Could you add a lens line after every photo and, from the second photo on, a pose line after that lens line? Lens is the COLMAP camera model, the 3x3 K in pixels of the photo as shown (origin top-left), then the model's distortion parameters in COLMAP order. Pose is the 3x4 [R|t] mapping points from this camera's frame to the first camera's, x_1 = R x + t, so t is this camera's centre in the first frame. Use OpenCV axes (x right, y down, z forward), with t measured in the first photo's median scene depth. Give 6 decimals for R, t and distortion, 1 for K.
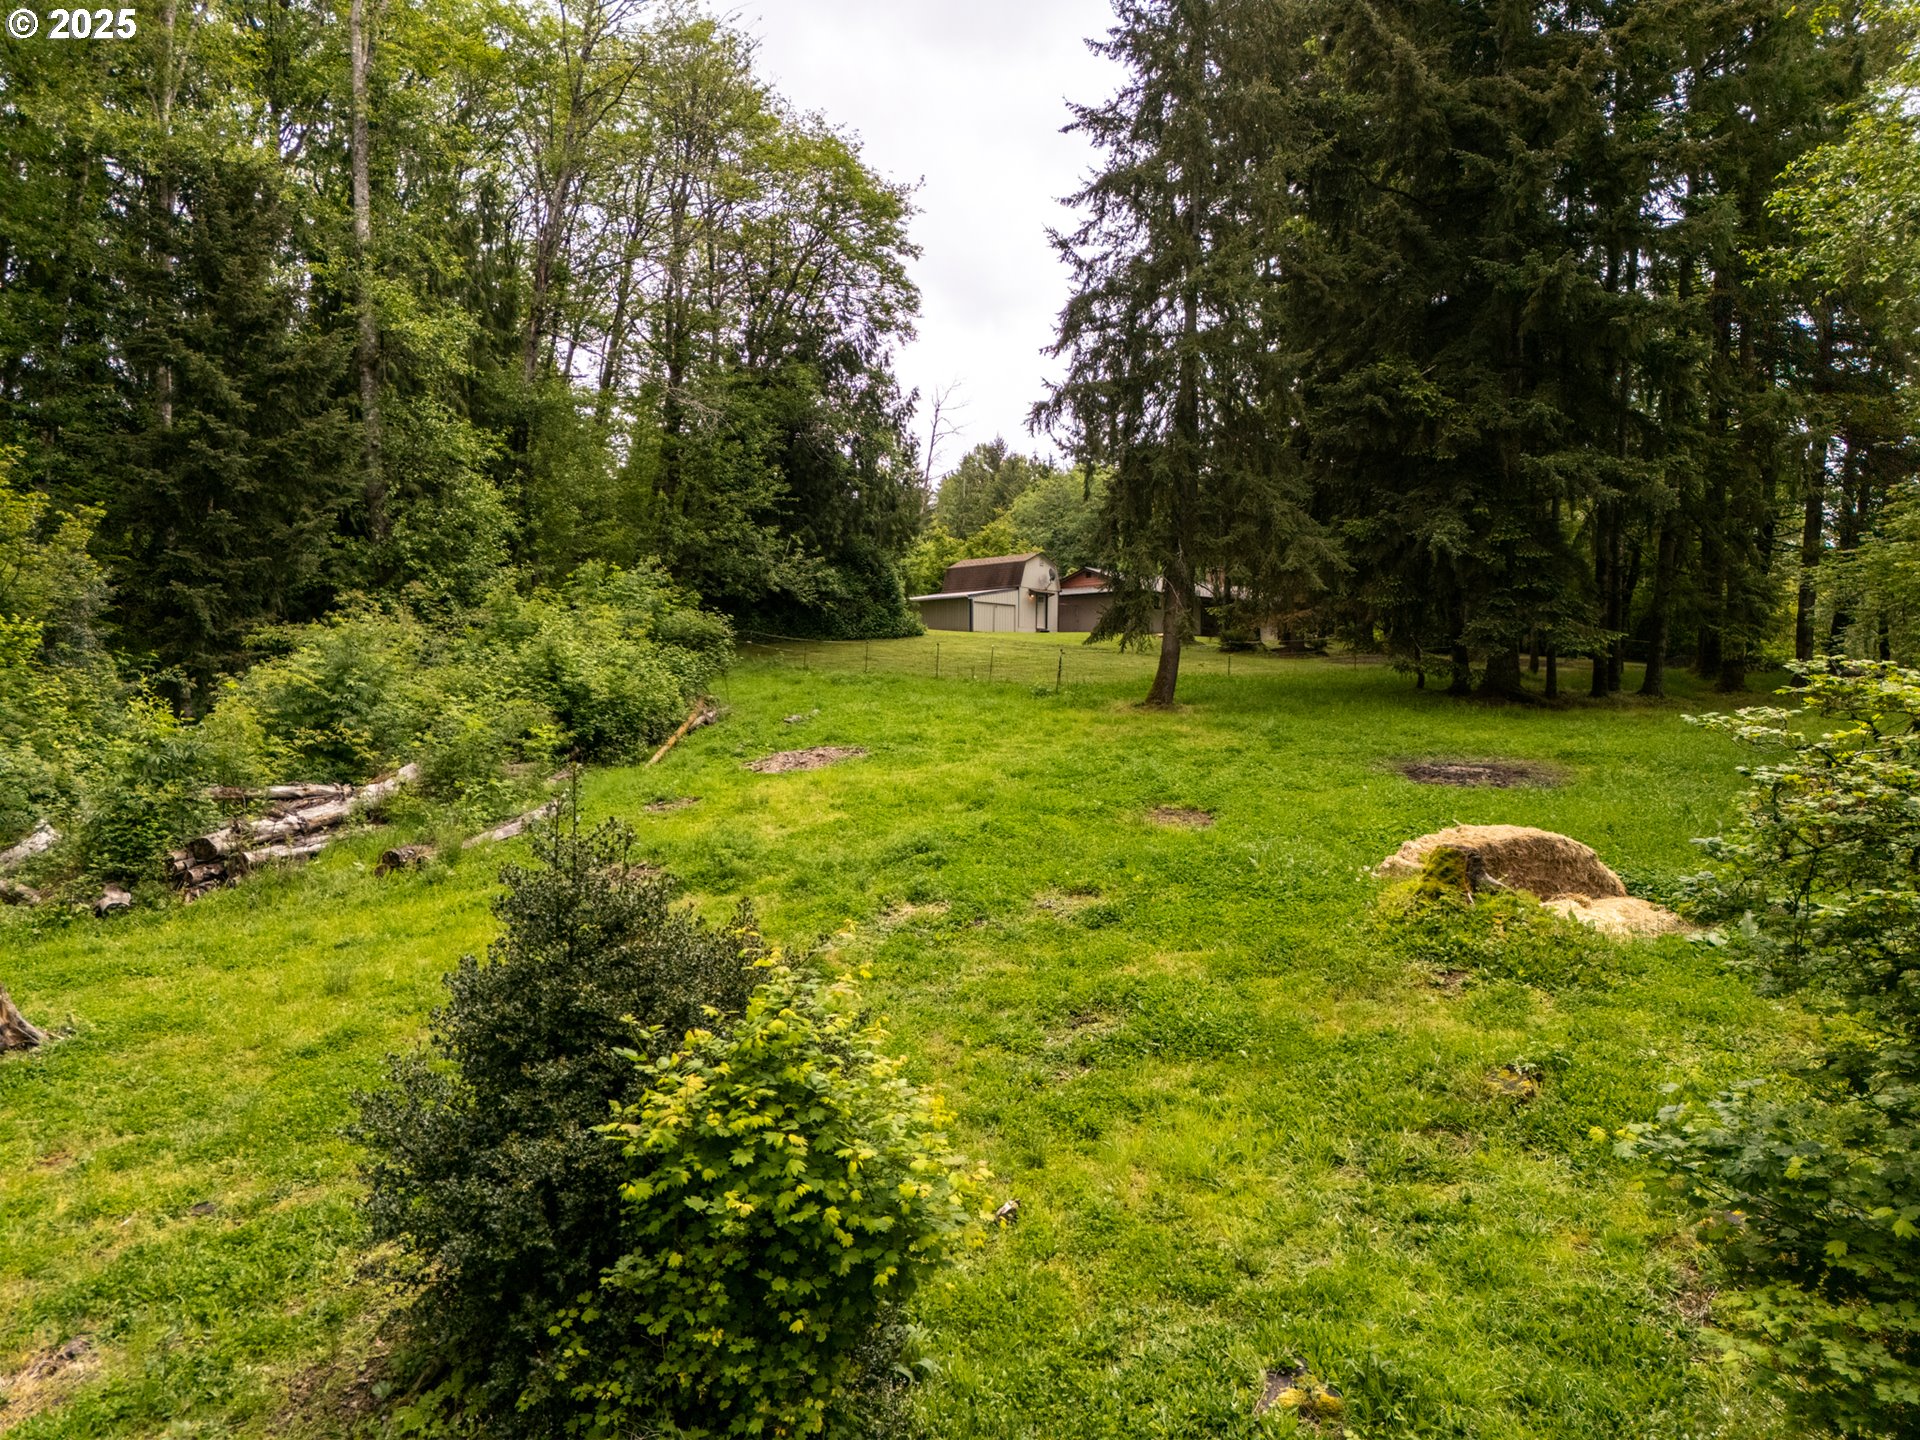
lens RADIAL K [[1403.5, 0, 963.6], [0, 1403.5, 722.6], [0, 0, 1]] dist [0.081215, -0.074724]
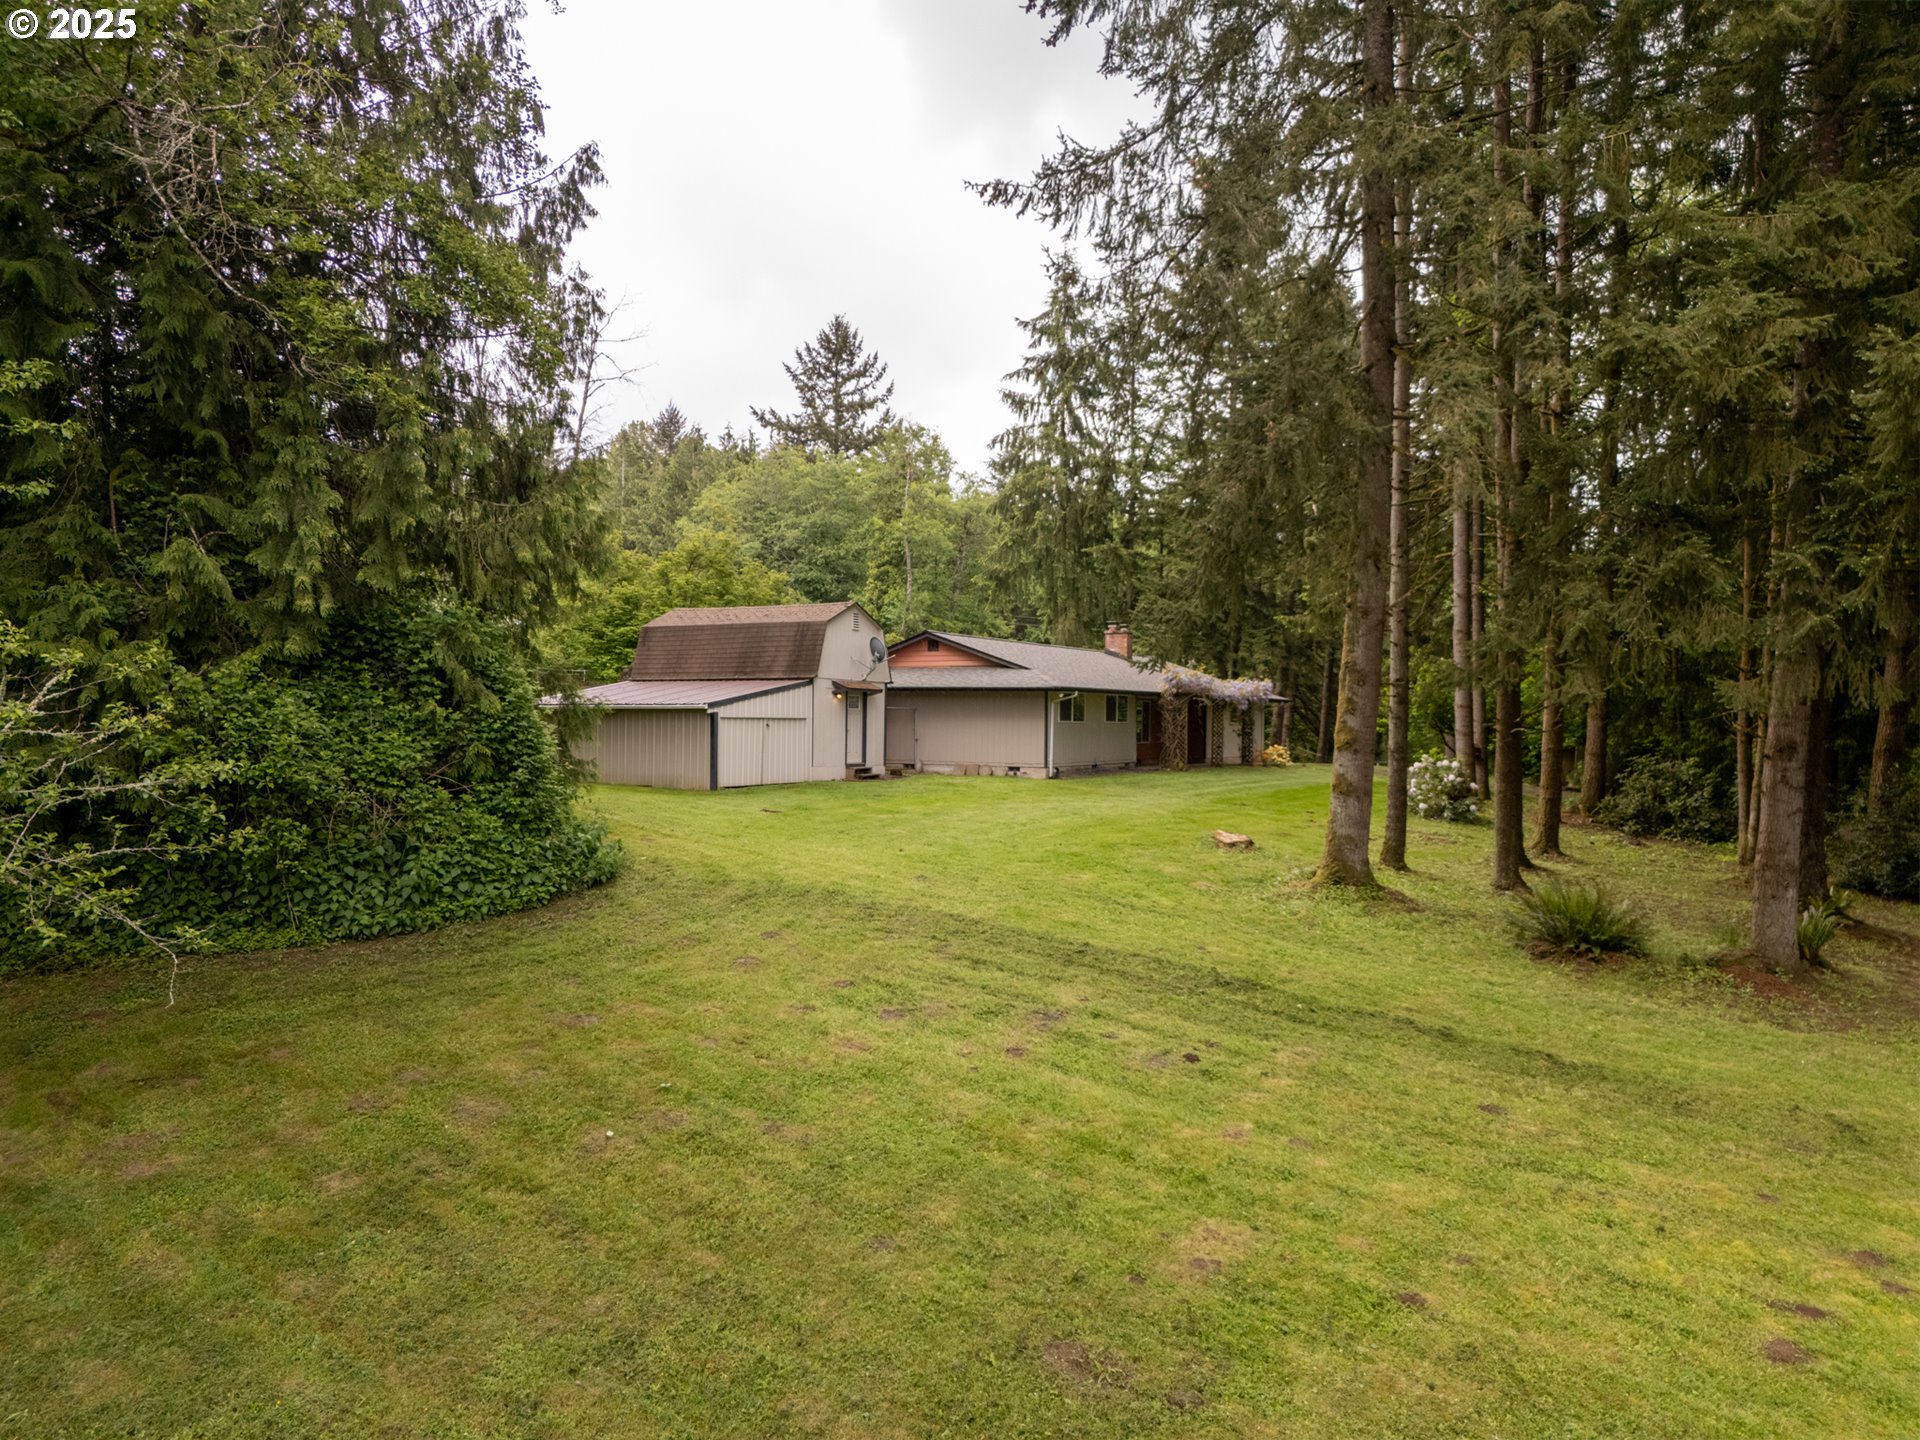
lens RADIAL K [[1406.8, 0, 961.8], [0, 1406.8, 726.2], [0, 0, 1]] dist [0.047224, -0.025299]
pose [[0.968377, -0.001362, 0.249488, -0.027734], [0.001014, 0.999998, 0.001521, -0.081324], [-0.249490, -0.001220, 0.968377, 0.545076]]
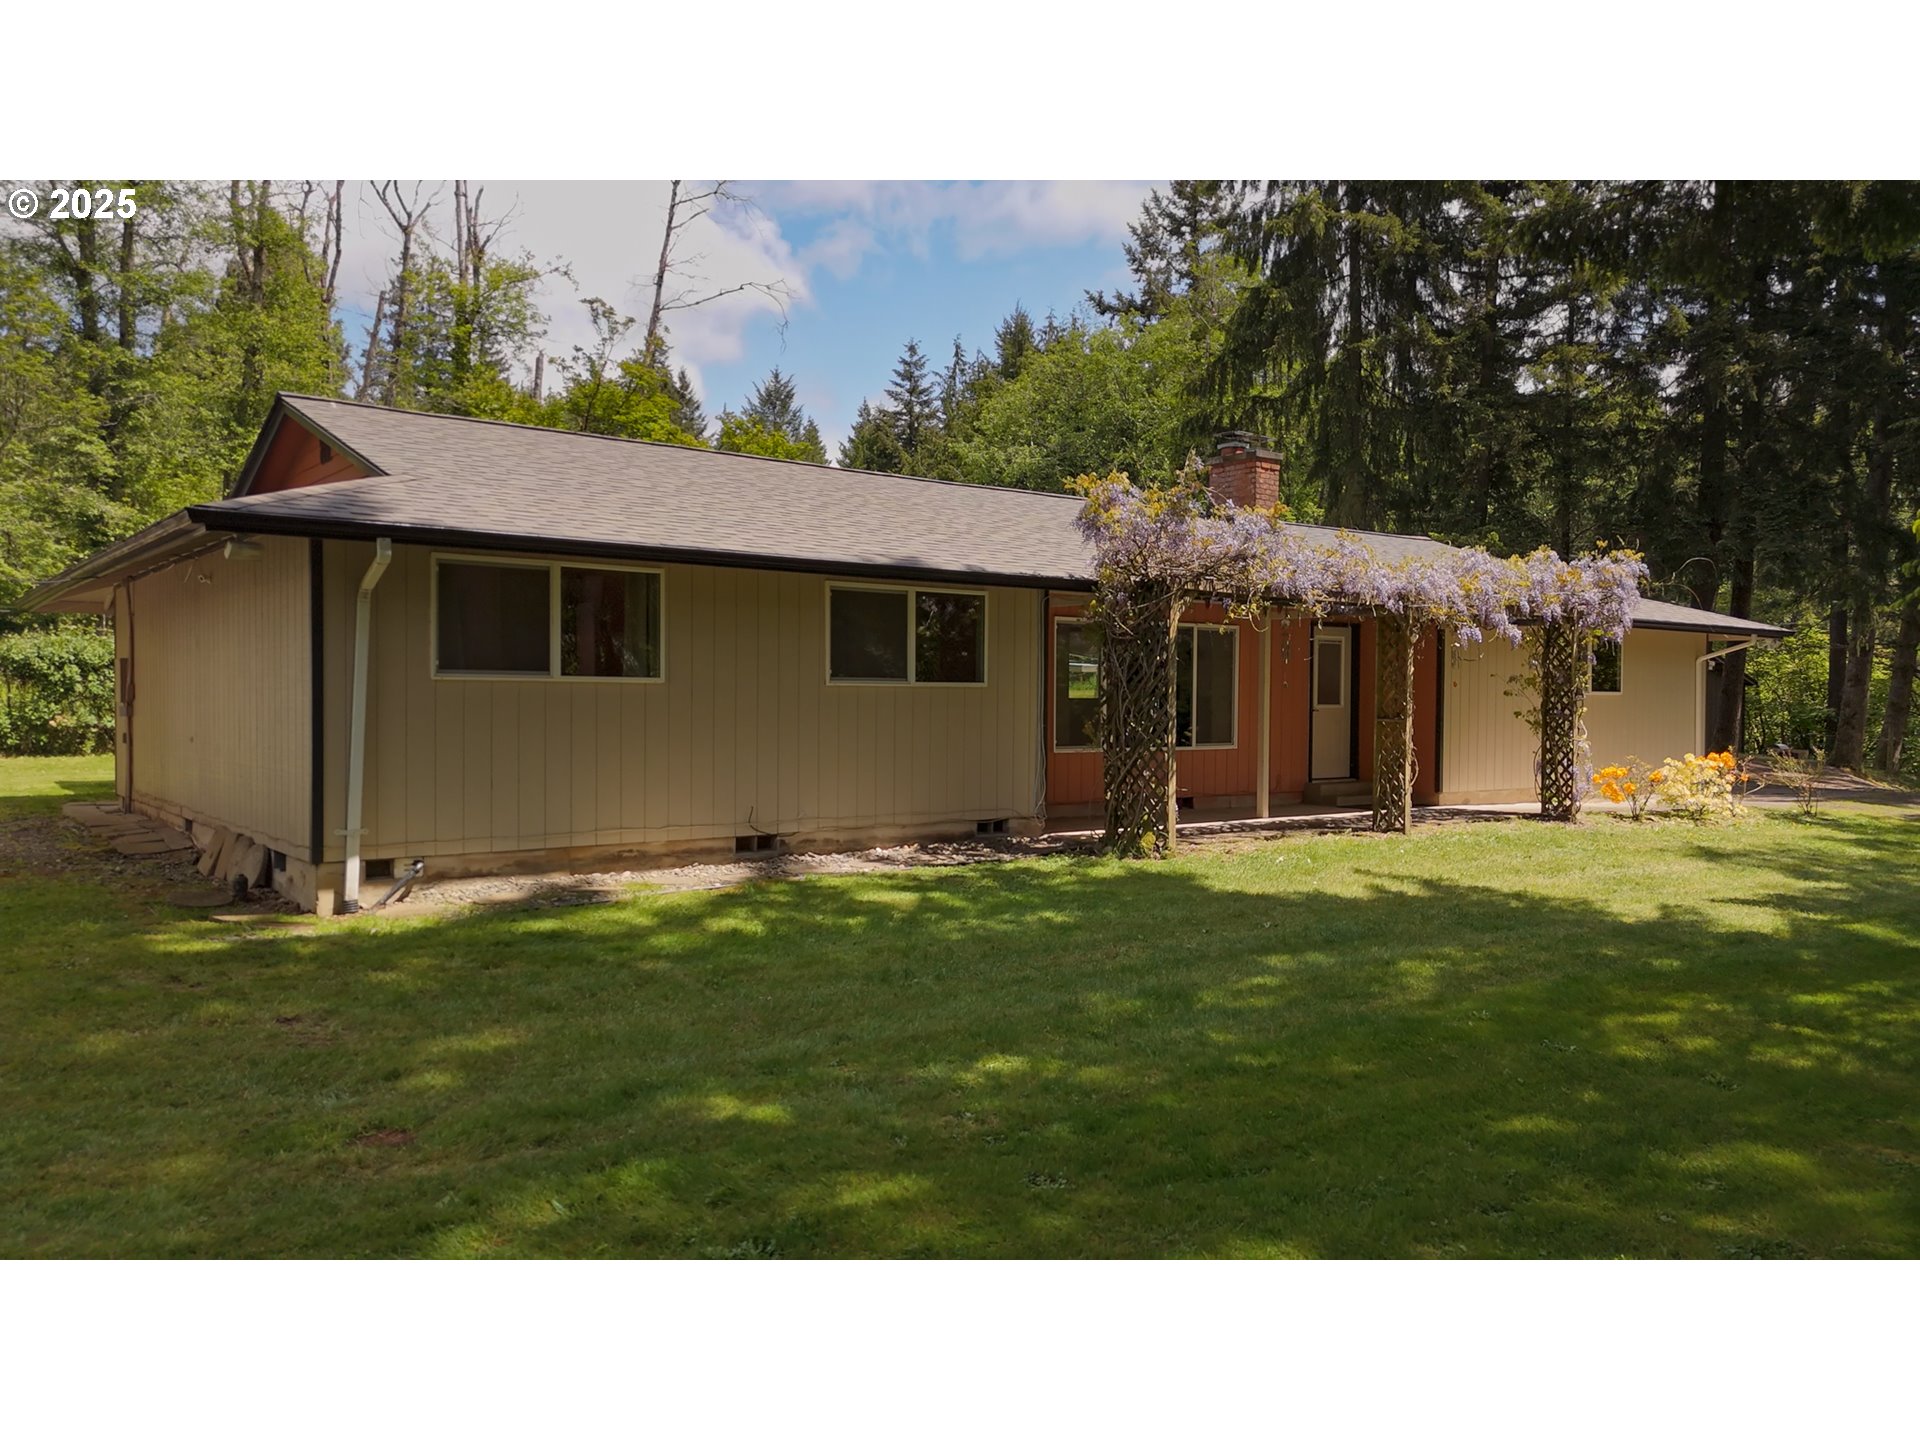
lens RADIAL K [[1406.8, 0, 961.8], [0, 1406.8, 726.2], [0, 0, 1]] dist [0.047224, -0.025299]
pose [[0.989044, 0.002248, -0.147602, 0.194030], [-0.000572, 0.999935, 0.011395, -0.078744], [0.147618, -0.011186, 0.988981, 0.899678]]
